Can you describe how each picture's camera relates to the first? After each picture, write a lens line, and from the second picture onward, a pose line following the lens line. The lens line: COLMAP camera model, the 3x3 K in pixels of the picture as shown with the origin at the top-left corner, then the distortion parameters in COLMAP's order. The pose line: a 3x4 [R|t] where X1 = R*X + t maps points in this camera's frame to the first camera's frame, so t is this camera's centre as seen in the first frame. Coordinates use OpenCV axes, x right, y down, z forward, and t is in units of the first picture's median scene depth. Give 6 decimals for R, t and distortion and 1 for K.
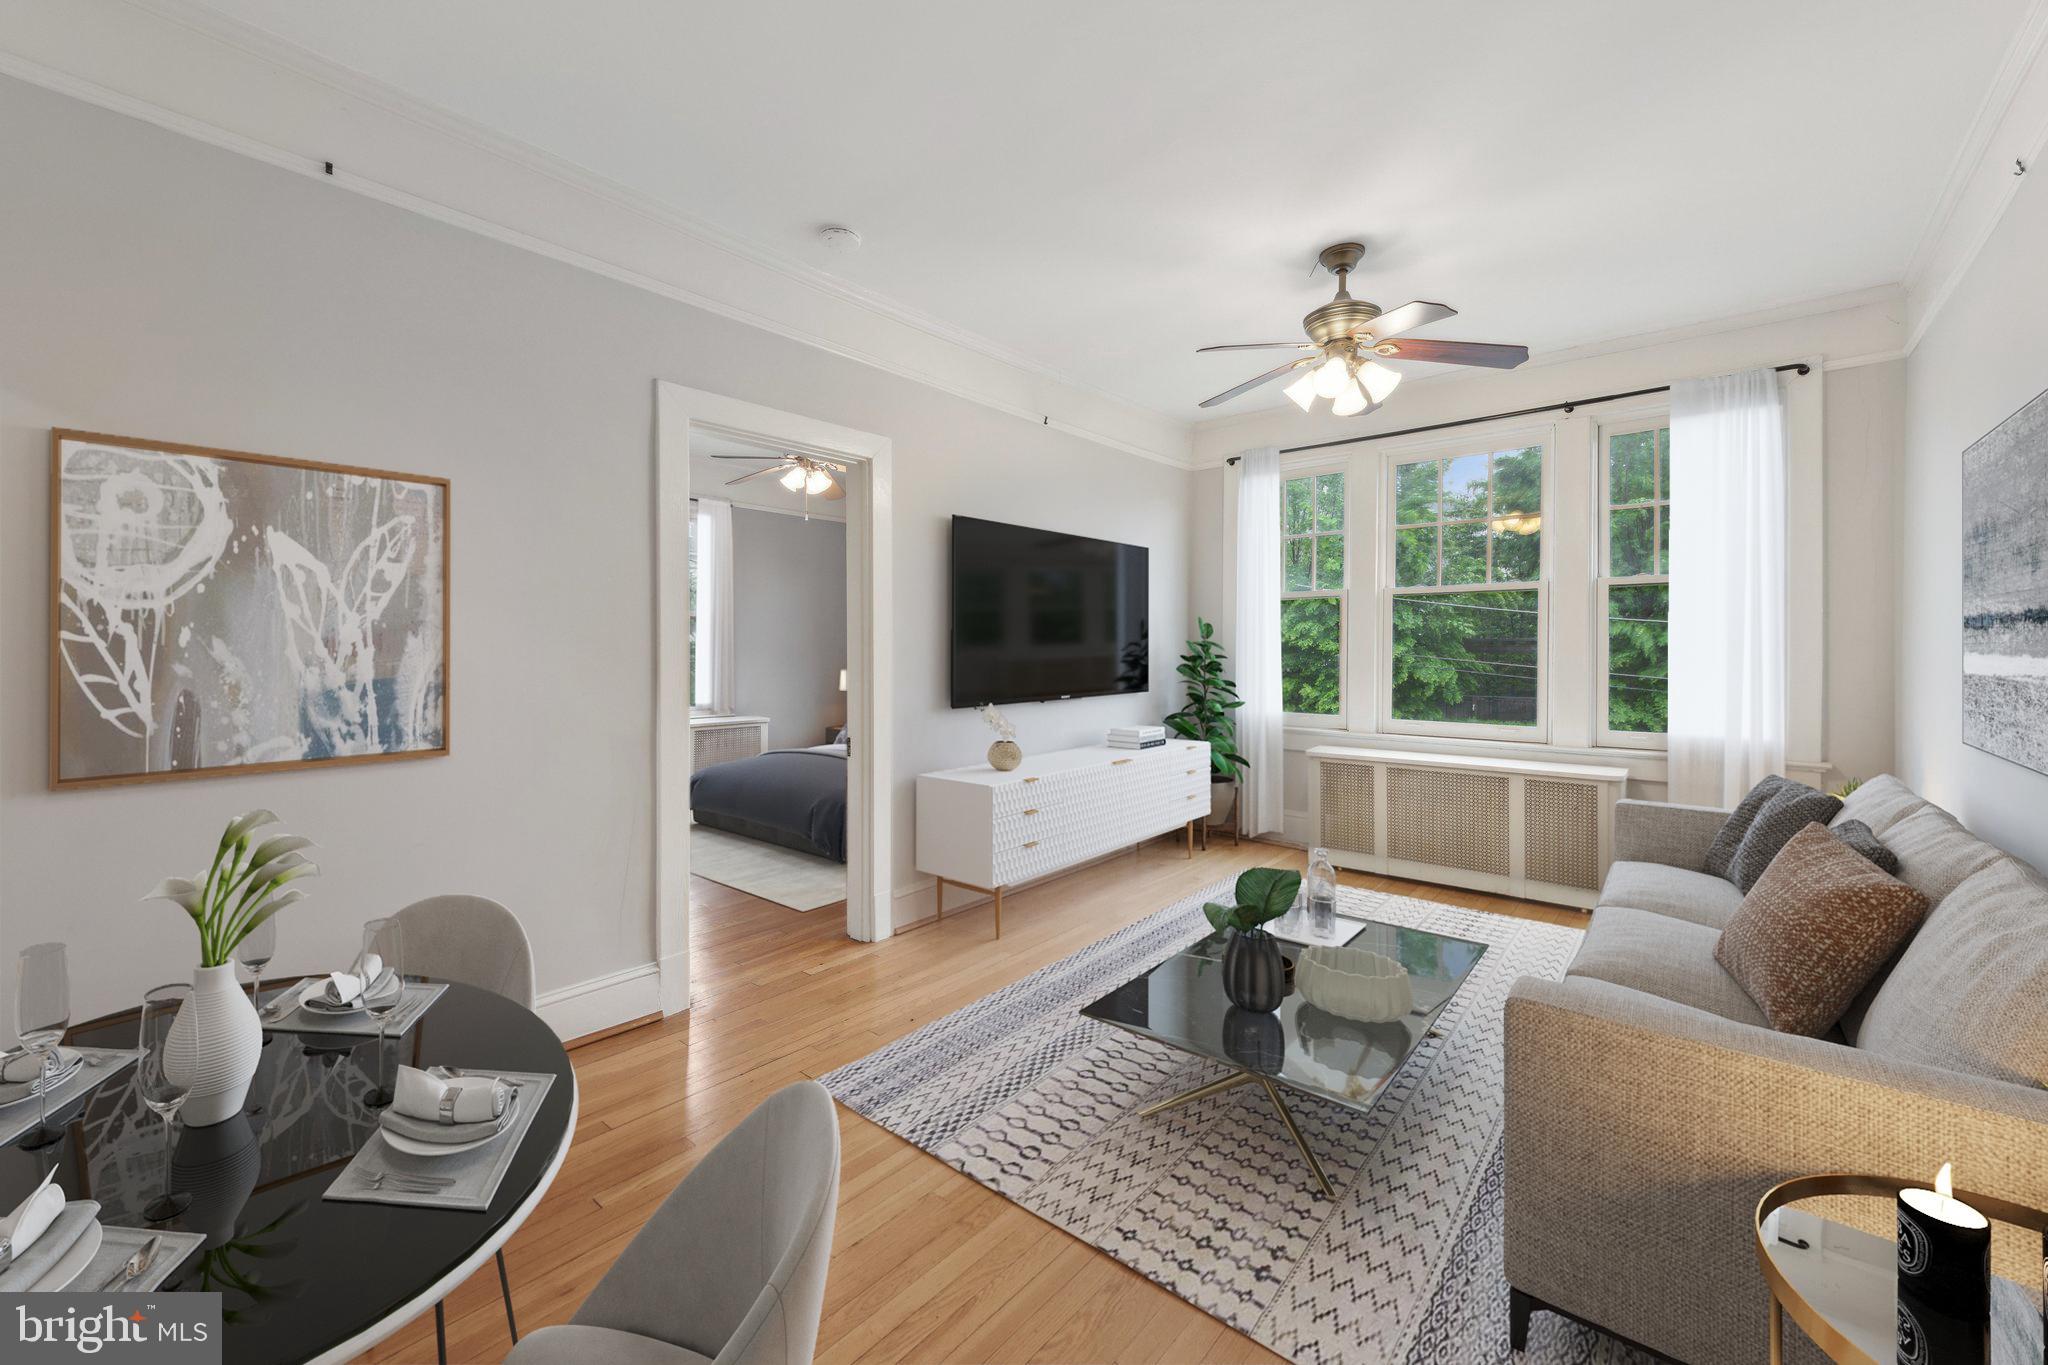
lens RADIAL K [[809.9, 0, 1033.0], [0, 809.9, 668.0], [0, 0, 1]] dist [0.016234, -0.005765]
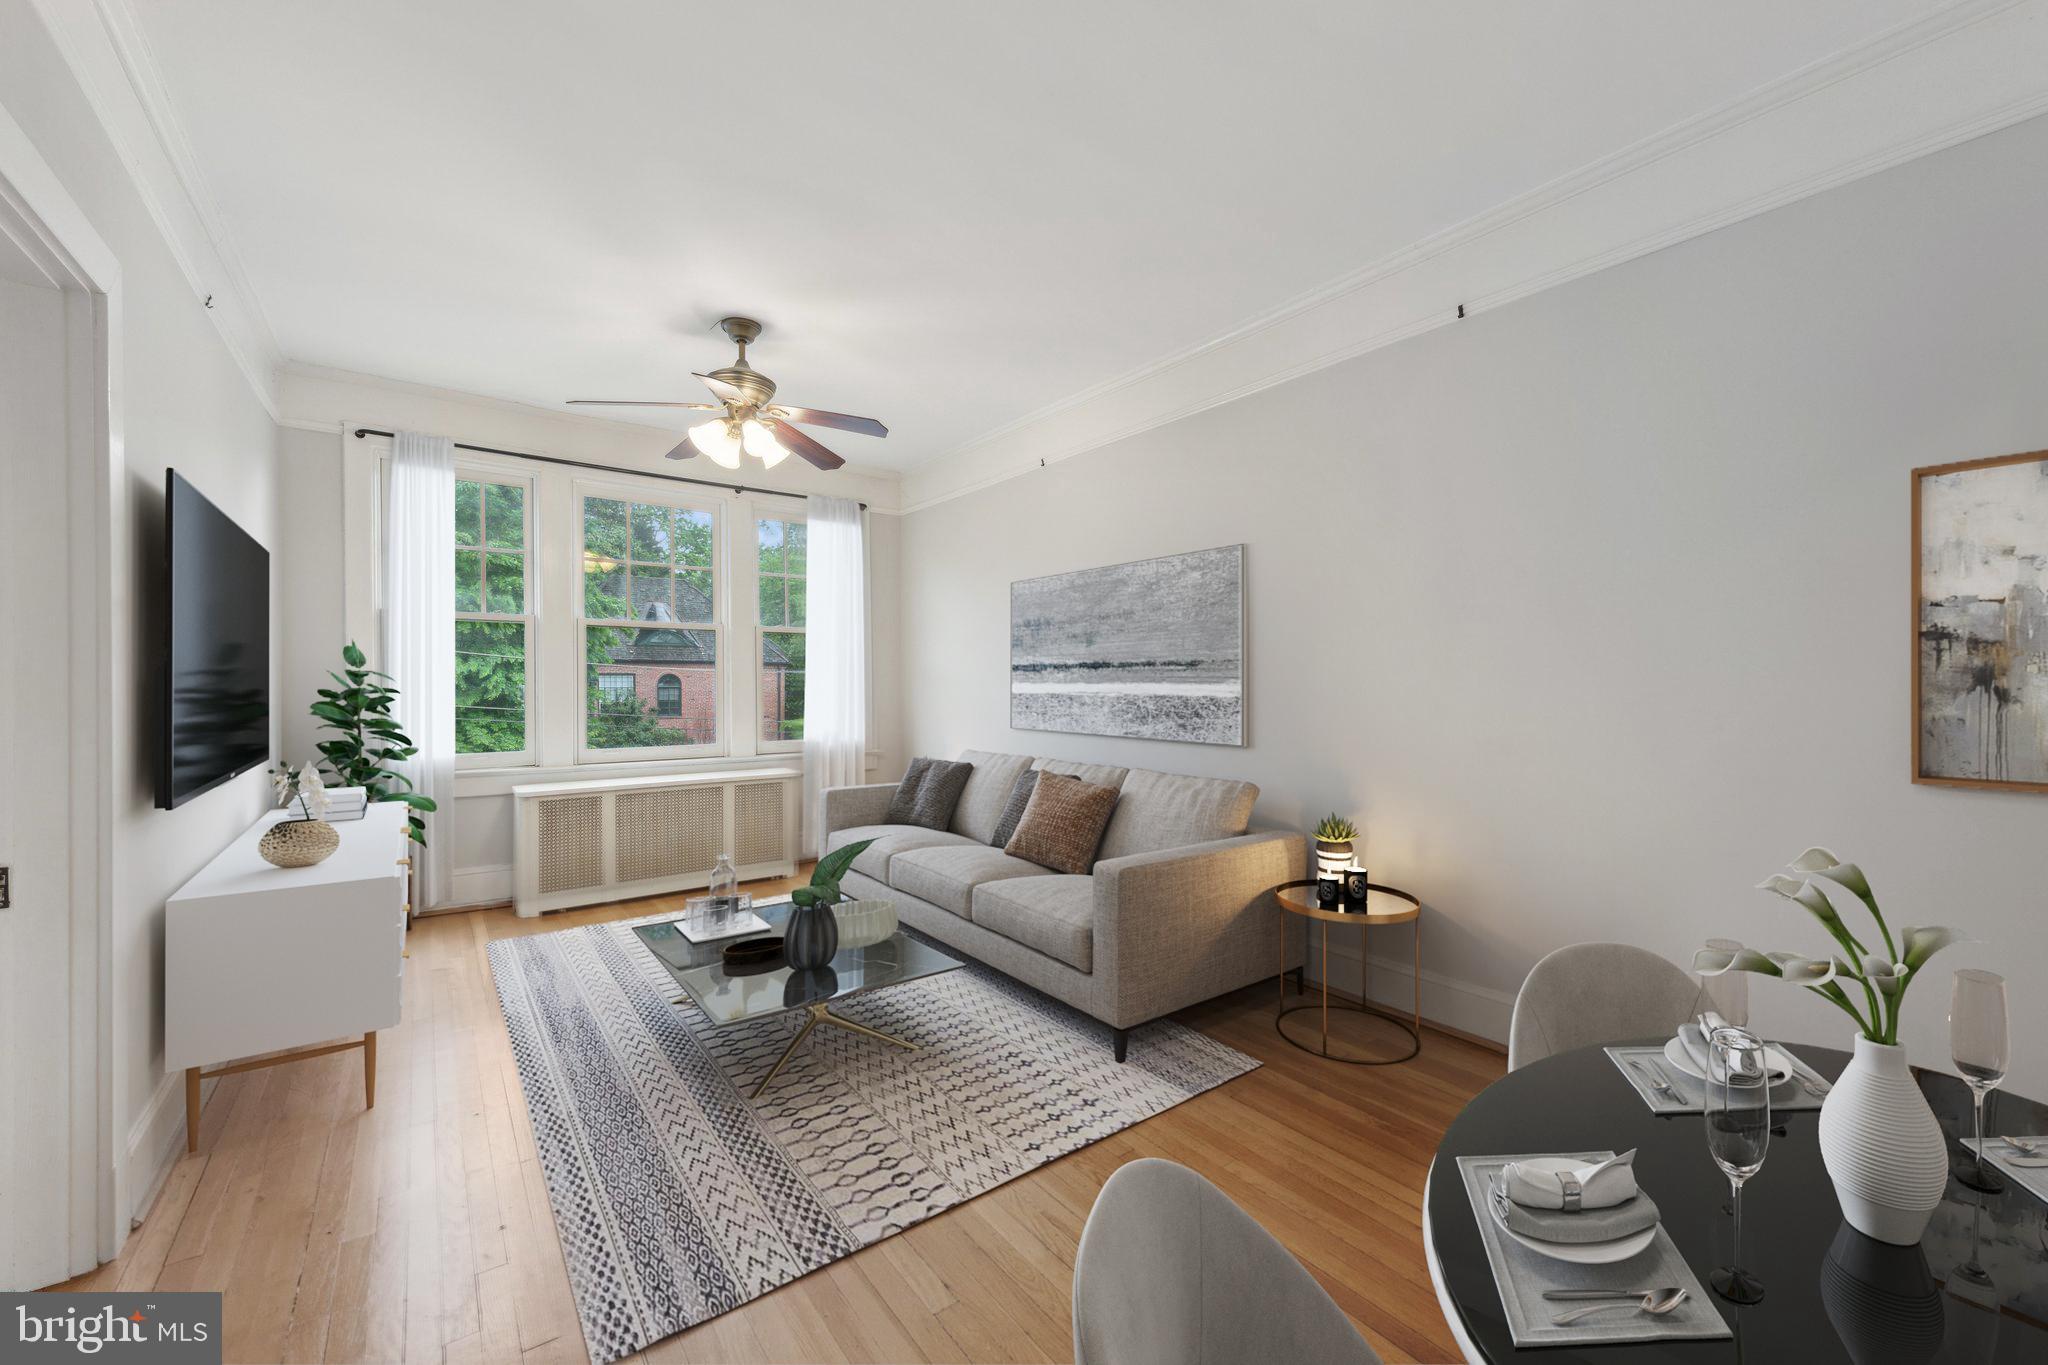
lens RADIAL K [[807.9, 0, 986.1], [0, 807.9, 681.0], [0, 0, 1]] dist [0.002471, 0.000117]
pose [[0.260453, -0.002608, 0.965483, -0.551507], [0.020145, 0.999793, -0.002734, -0.011817], [-0.965276, 0.020161, 0.260452, 0.363937]]
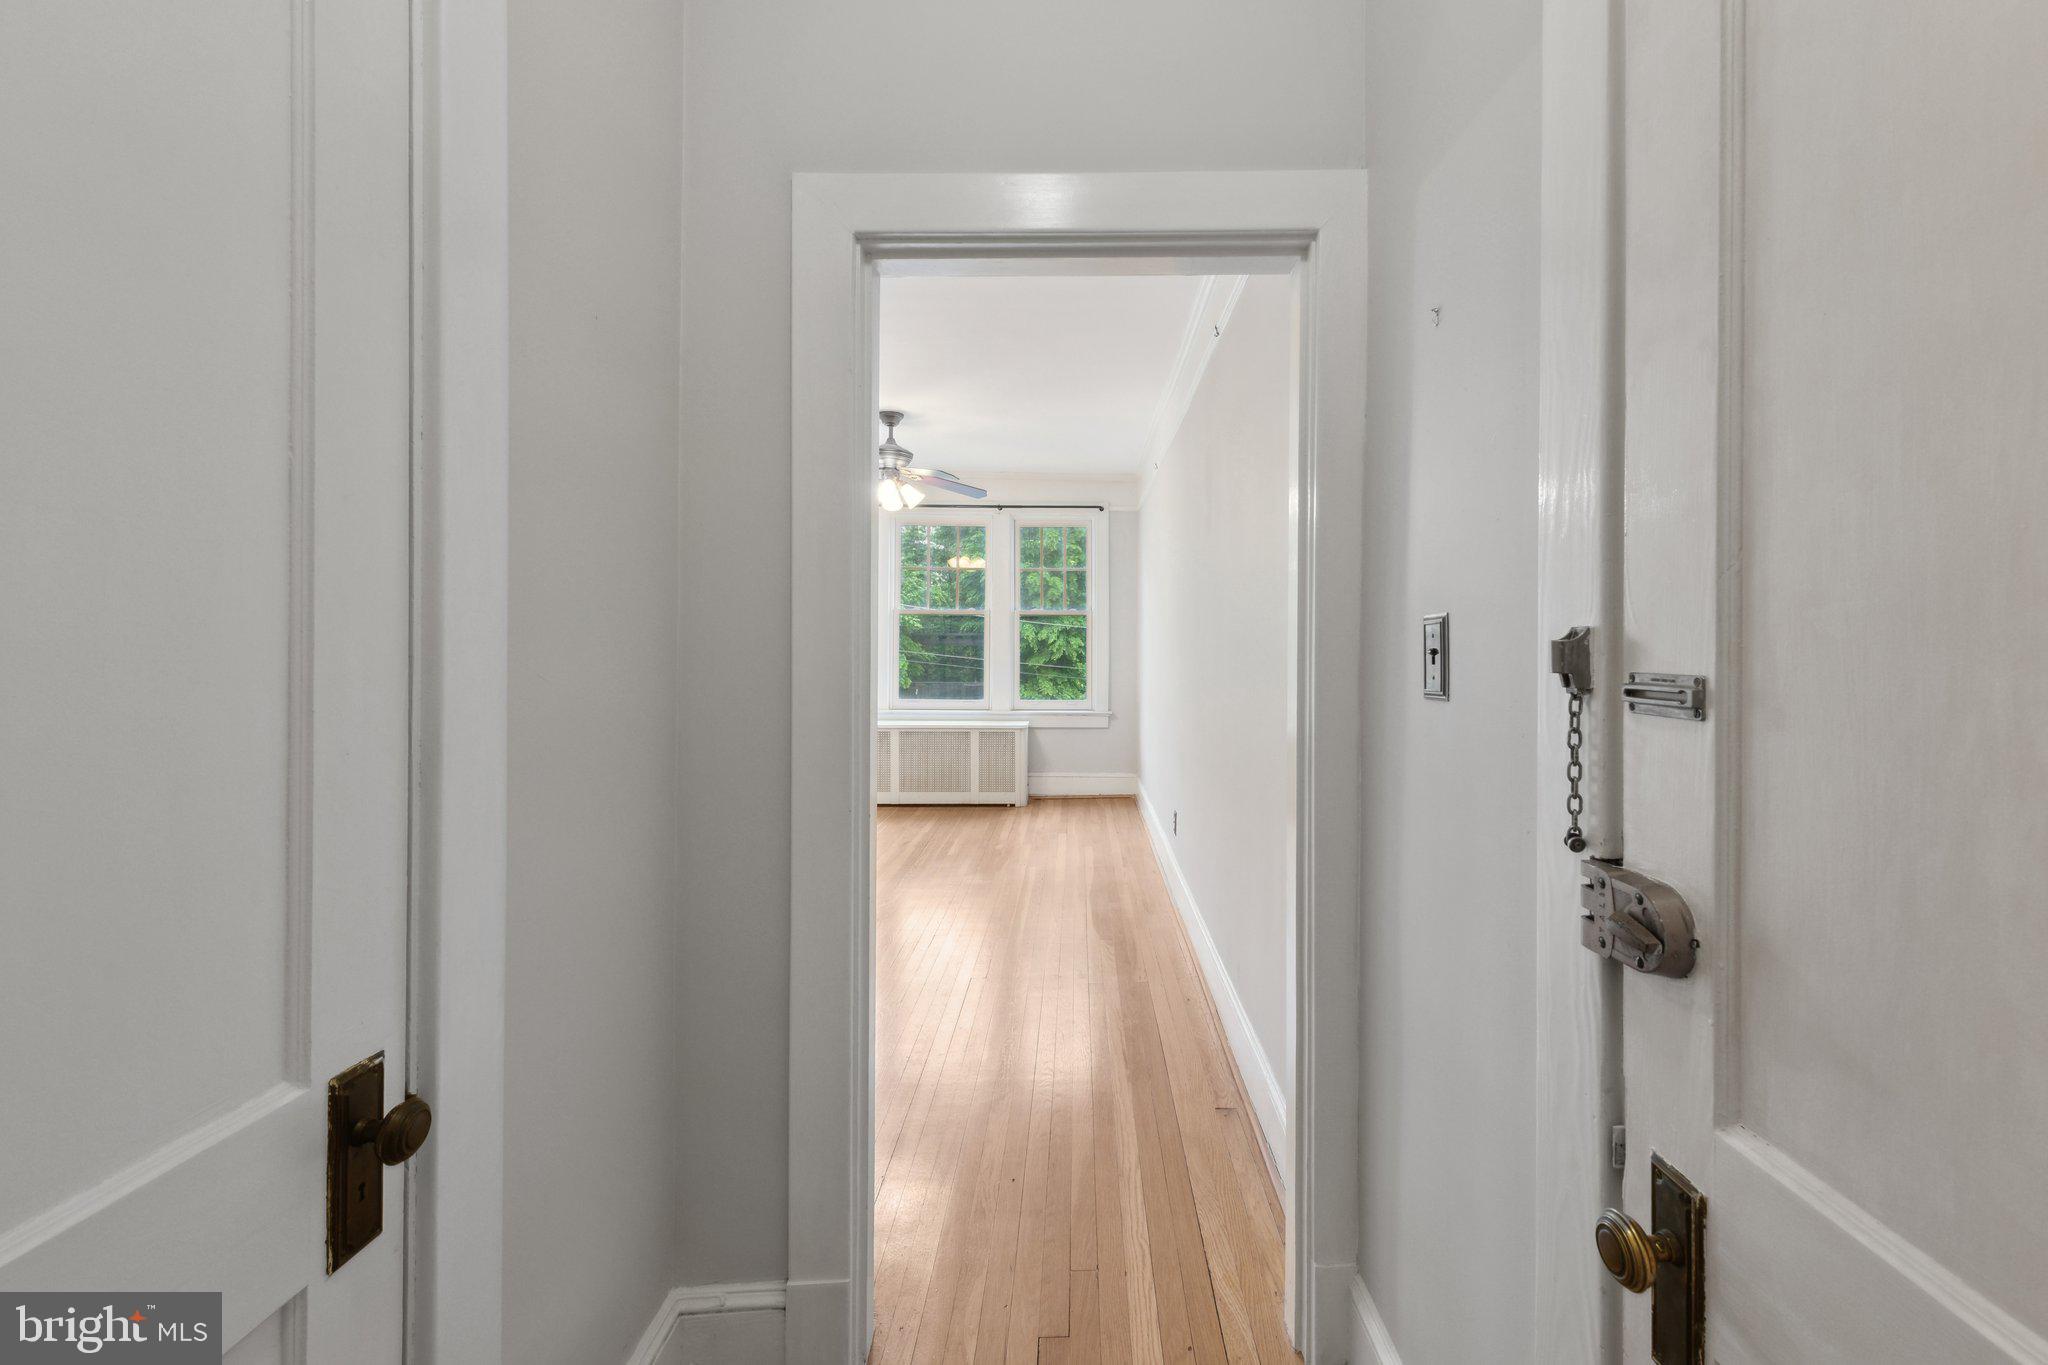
lens RADIAL K [[809.9, 0, 1033.0], [0, 809.9, 668.0], [0, 0, 1]] dist [0.016234, -0.005765]
pose [[0.799638, -0.012355, 0.600355, -0.345807], [0.000284, 0.999796, 0.020197, -0.029829], [-0.600482, -0.015980, 0.799478, -0.445841]]
